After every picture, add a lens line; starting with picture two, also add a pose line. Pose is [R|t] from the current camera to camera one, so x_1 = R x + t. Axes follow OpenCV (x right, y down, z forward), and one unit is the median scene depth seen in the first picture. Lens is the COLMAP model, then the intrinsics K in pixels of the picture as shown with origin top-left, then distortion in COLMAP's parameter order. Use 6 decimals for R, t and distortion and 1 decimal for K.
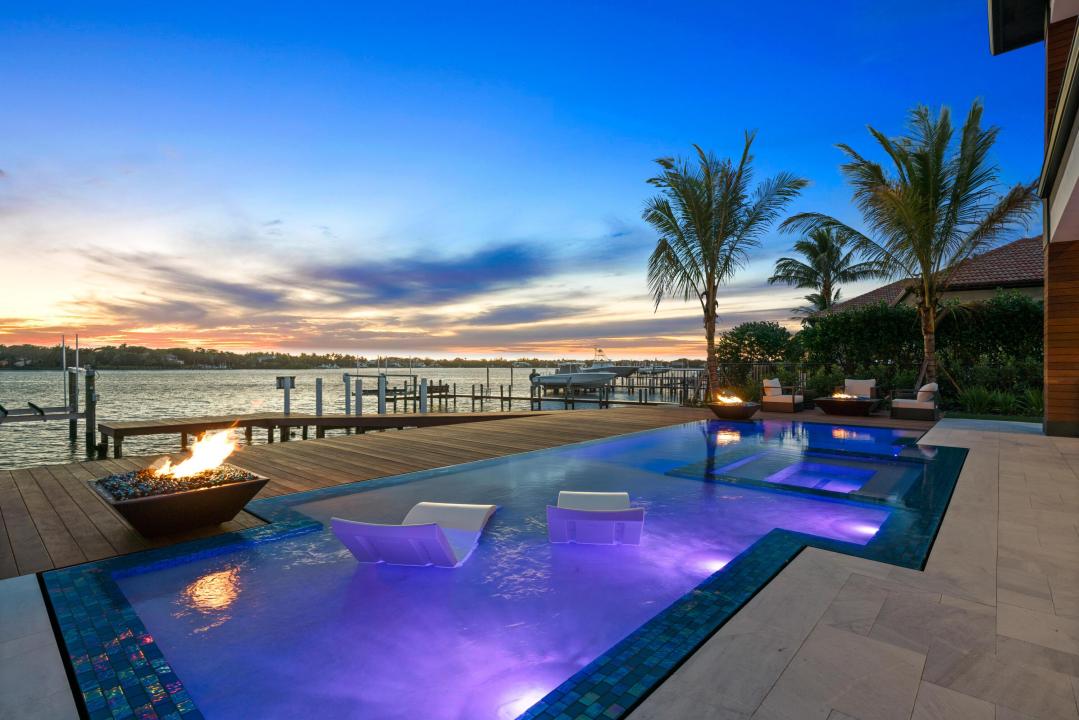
lens RADIAL K [[514.6, 0, 539.2], [0, 514.6, 365.1], [0, 0, 1]] dist [-0.003824, 0.000011]
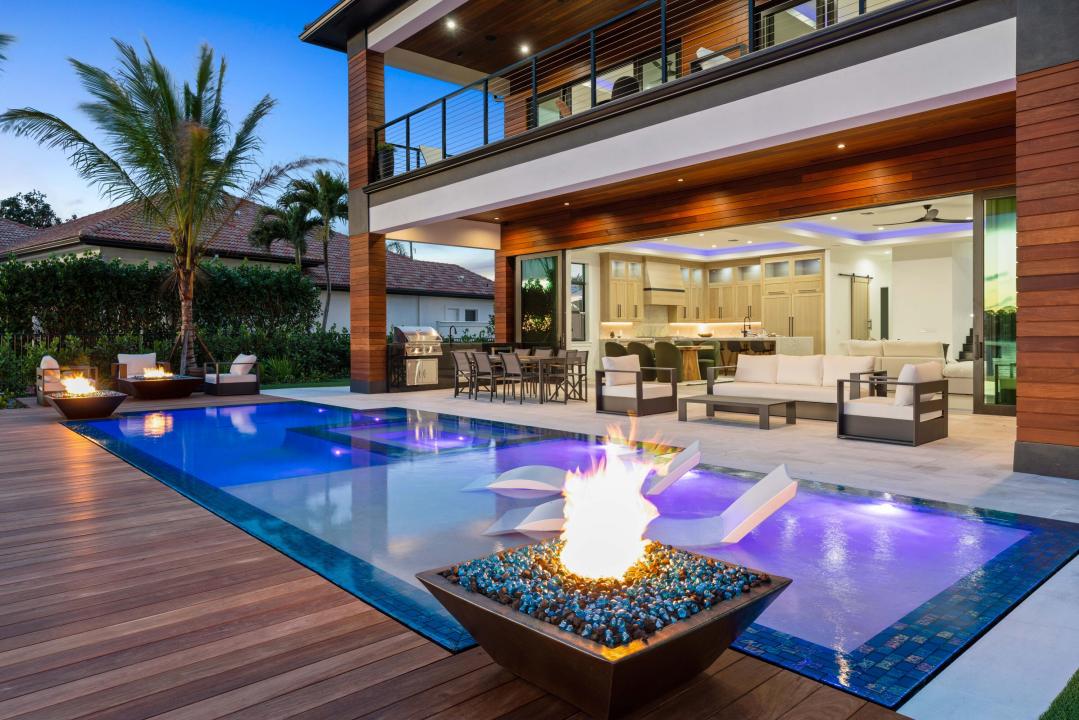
lens RADIAL K [[688.6, 0, 544.5], [0, 688.6, 355.7], [0, 0, 1]] dist [-0.000146, -0.000335]
pose [[0.116369, -0.030685, 0.992732, -0.347552], [0.000662, 0.999525, 0.030818, -0.001162], [-0.993206, -0.002929, 0.116334, 0.254184]]
